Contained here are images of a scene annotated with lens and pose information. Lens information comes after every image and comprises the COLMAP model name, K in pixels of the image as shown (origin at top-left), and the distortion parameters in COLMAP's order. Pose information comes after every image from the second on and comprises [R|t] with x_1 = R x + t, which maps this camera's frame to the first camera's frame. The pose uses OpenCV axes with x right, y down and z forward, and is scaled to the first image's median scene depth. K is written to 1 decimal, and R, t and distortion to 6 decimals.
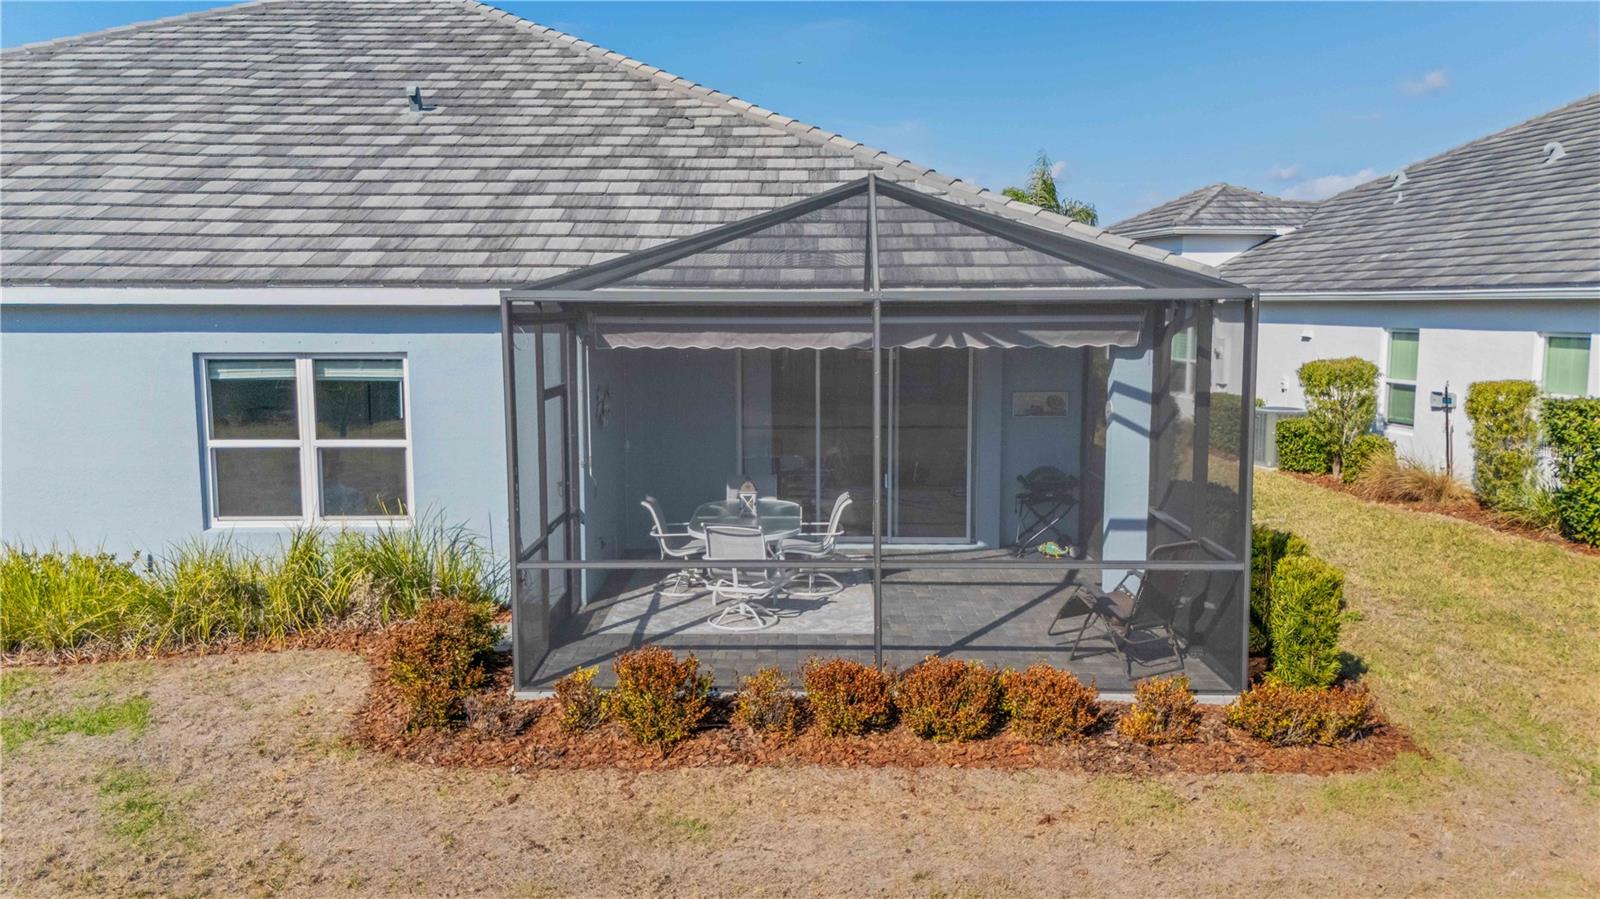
lens RADIAL K [[1210.8, 0, 800.0], [0, 1210.8, 449.5], [0, 0, 1]] dist [0.070258, -0.076522]
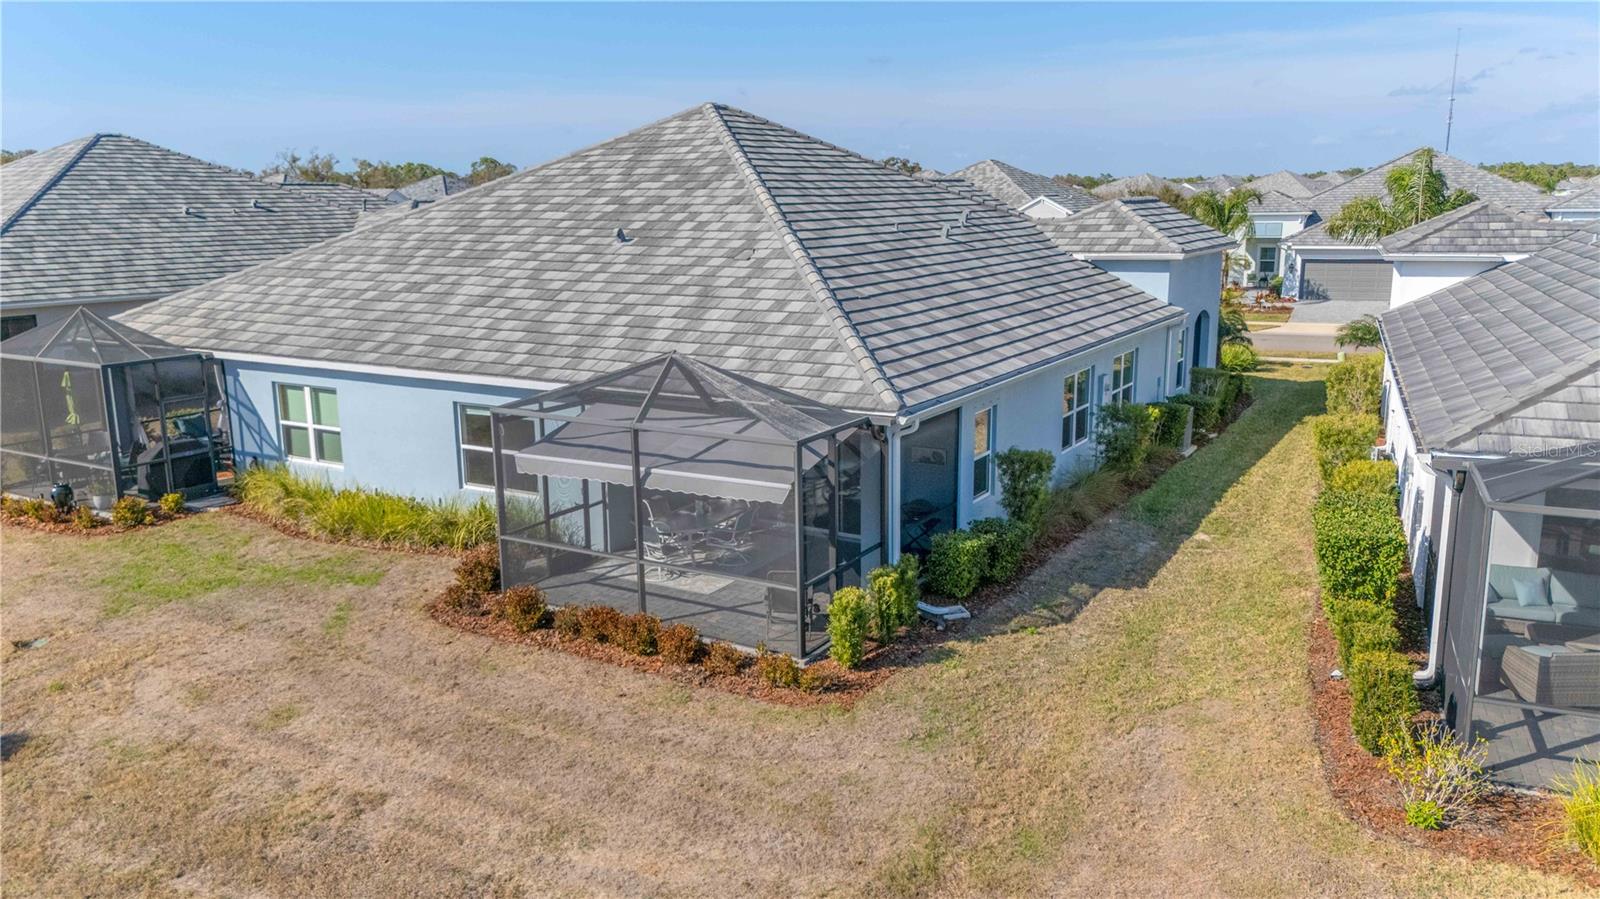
lens RADIAL K [[1190.6, 0, 800.0], [0, 1190.6, 449.5], [0, 0, 1]] dist [0.068721, -0.070310]
pose [[0.864043, 0.097016, -0.493982, 1.016996], [-0.051225, 0.993105, 0.105442, -0.248842], [0.500806, -0.065802, 0.863055, -0.427491]]
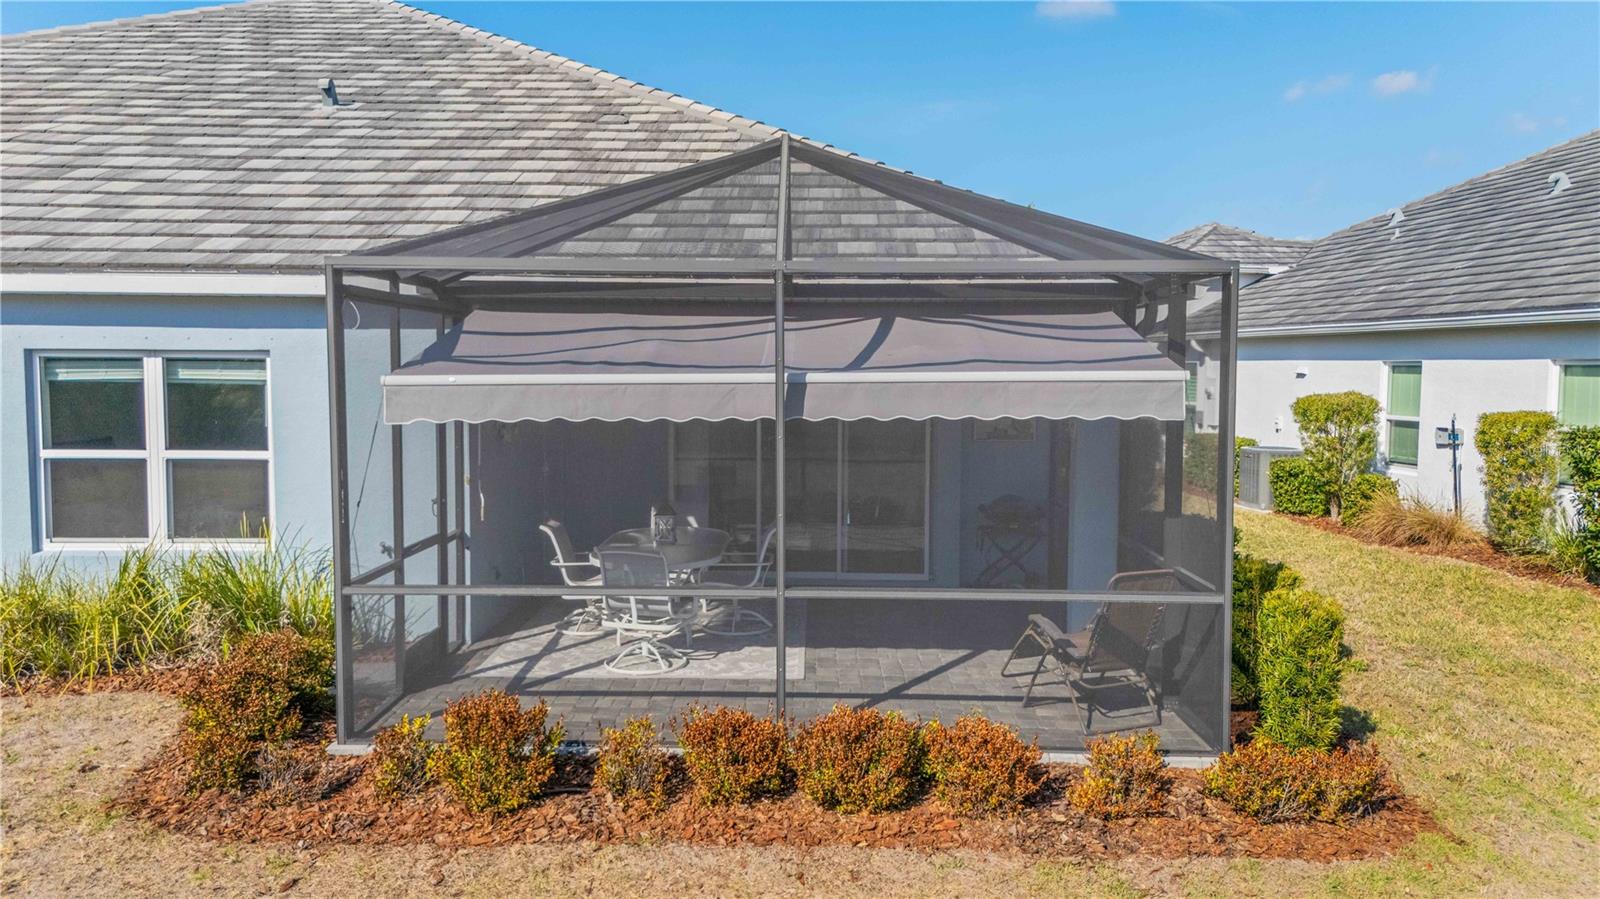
lens RADIAL K [[1182.6, 0, 800.0], [0, 1182.6, 449.5], [0, 0, 1]] dist [0.039391, -0.006818]
pose [[0.999928, 0.008695, -0.008299, 0.069577], [-0.009077, 0.998848, -0.047130, 0.029543], [0.007879, 0.047202, 0.998854, 0.160287]]
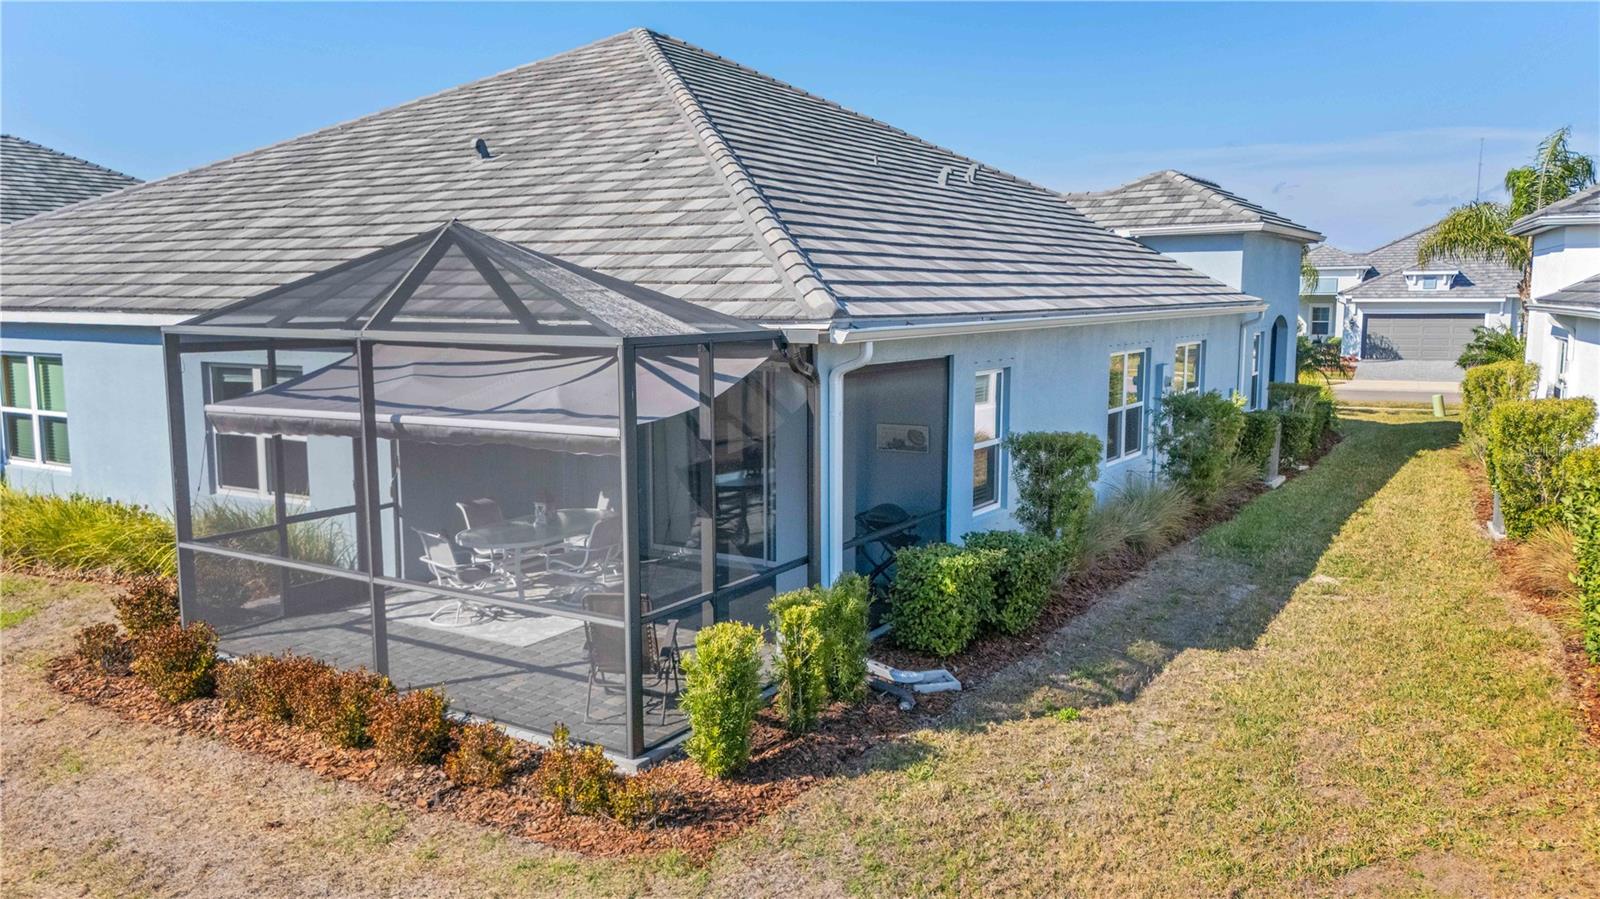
lens RADIAL K [[1200.3, 0, 800.0], [0, 1200.3, 449.5], [0, 0, 1]] dist [0.041029, -0.002706]
pose [[0.852581, 0.067287, -0.518244, 0.801303], [-0.061510, 0.997704, 0.028346, -0.065184], [0.518962, 0.007710, 0.854763, 0.216591]]
